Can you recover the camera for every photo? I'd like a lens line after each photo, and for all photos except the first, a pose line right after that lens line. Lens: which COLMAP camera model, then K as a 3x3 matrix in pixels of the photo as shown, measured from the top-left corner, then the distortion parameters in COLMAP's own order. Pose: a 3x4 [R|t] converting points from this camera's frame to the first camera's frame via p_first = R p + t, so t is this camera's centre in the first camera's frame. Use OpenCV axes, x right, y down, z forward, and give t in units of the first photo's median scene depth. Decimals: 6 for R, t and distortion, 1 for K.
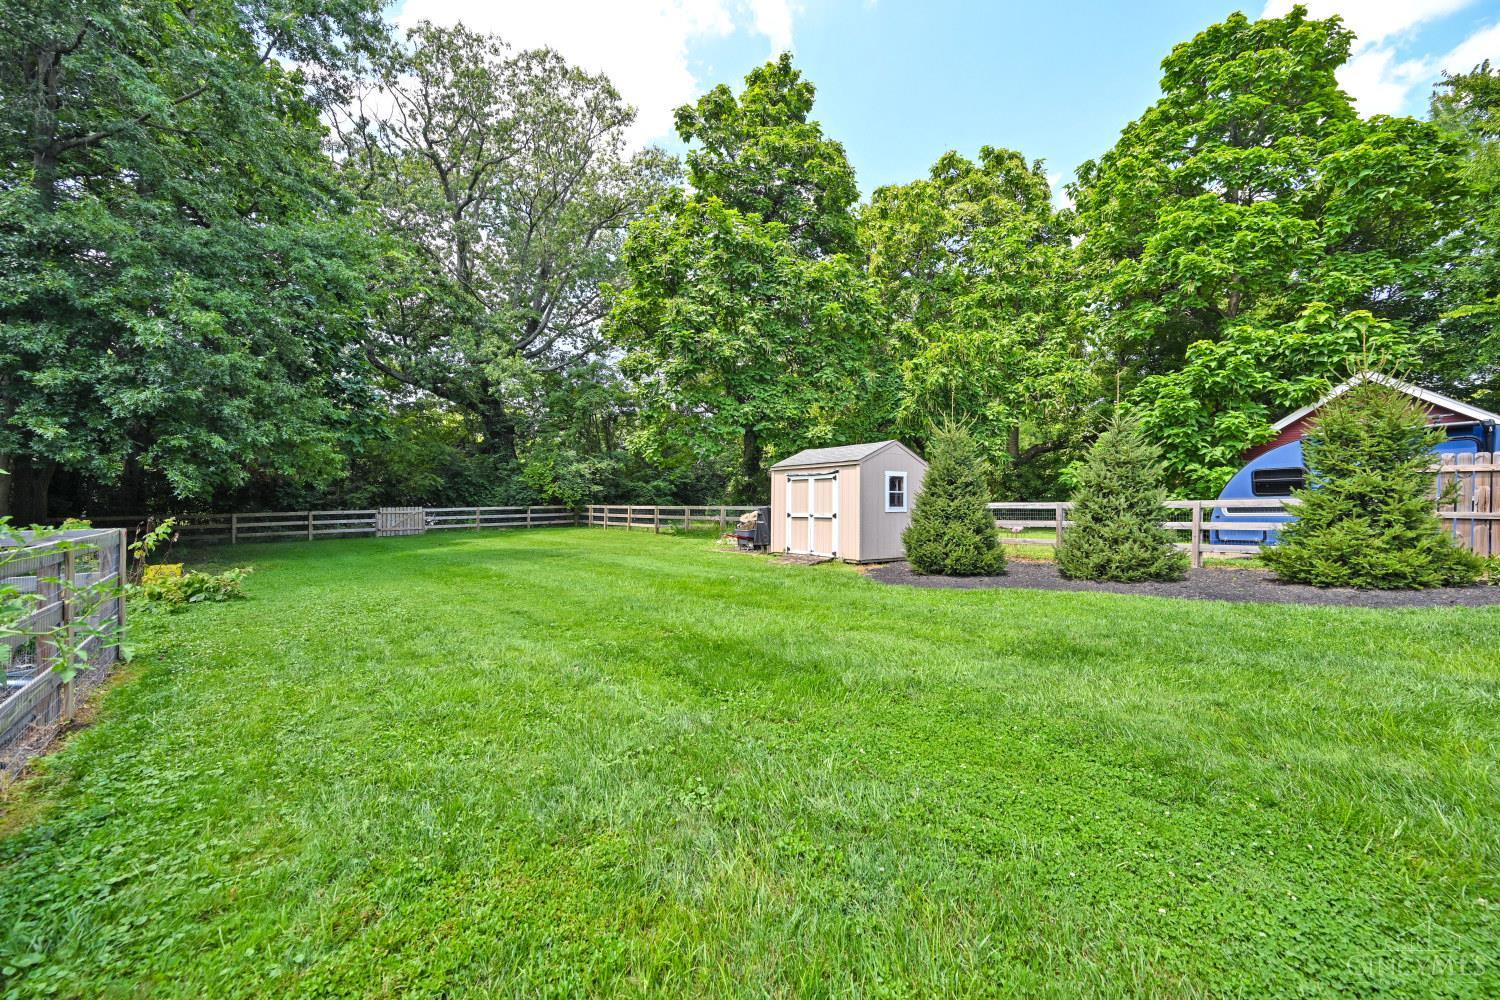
lens RADIAL K [[612.9, 0, 752.1], [0, 612.9, 504.2], [0, 0, 1]] dist [0.000296, -0.000071]
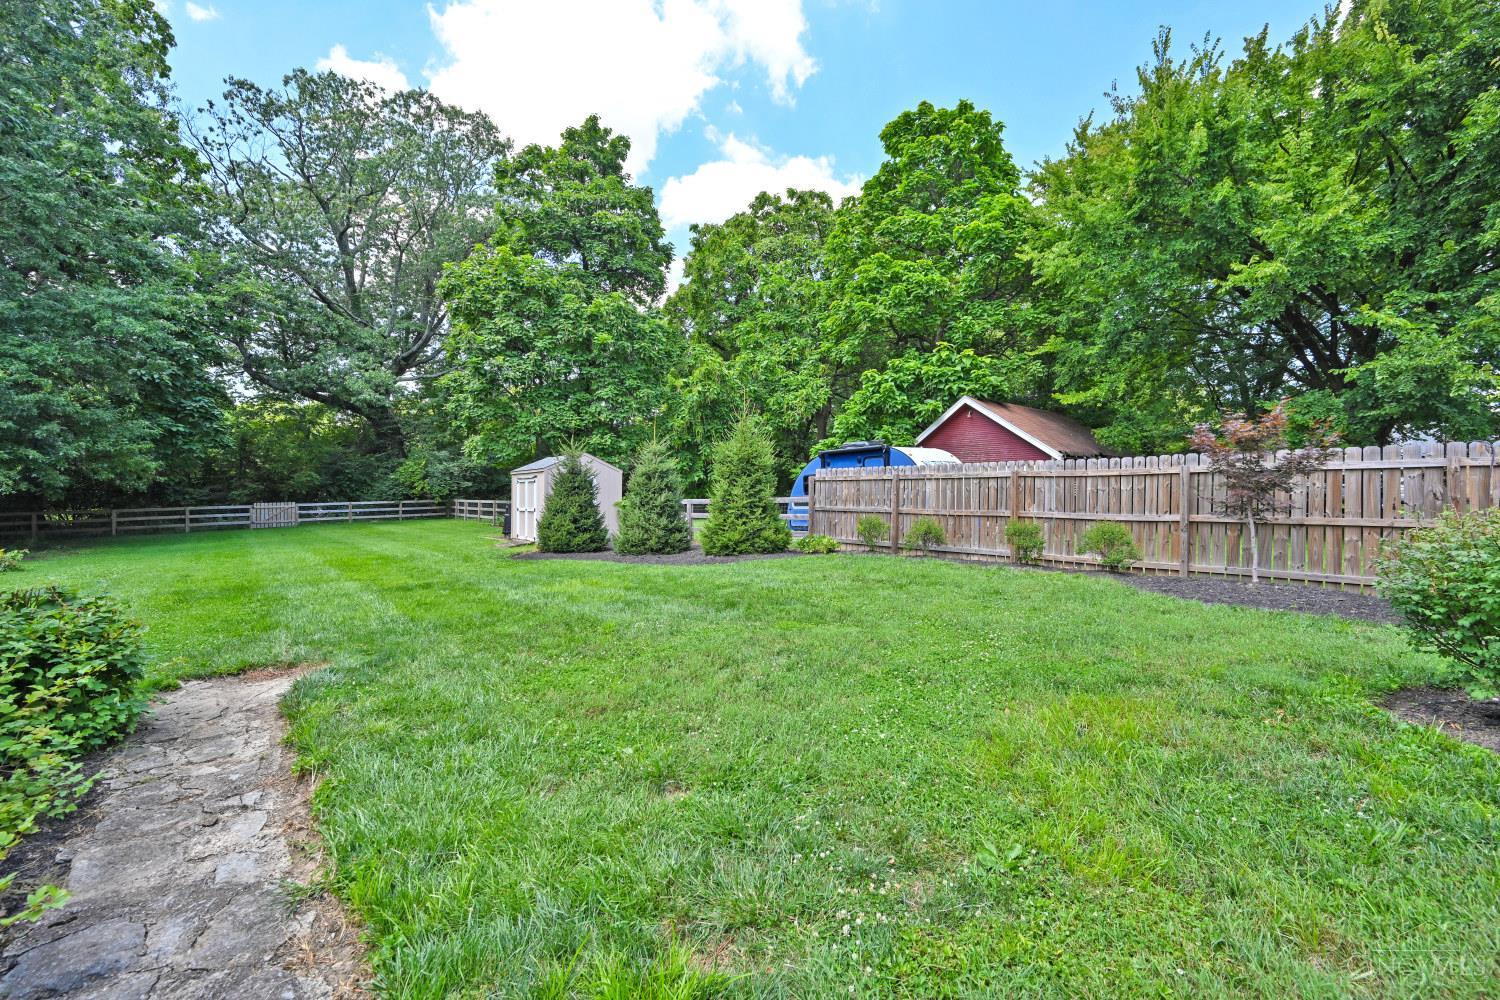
lens RADIAL K [[607.1, 0, 750.0], [0, 607.1, 500.0], [0, 0, 1]] dist [-0.000414, 0.000029]
pose [[0.999519, -0.005850, 0.030462, 0.303063], [0.005557, 0.999937, 0.009703, -0.006497], [-0.030517, -0.009529, 0.999489, -0.172474]]
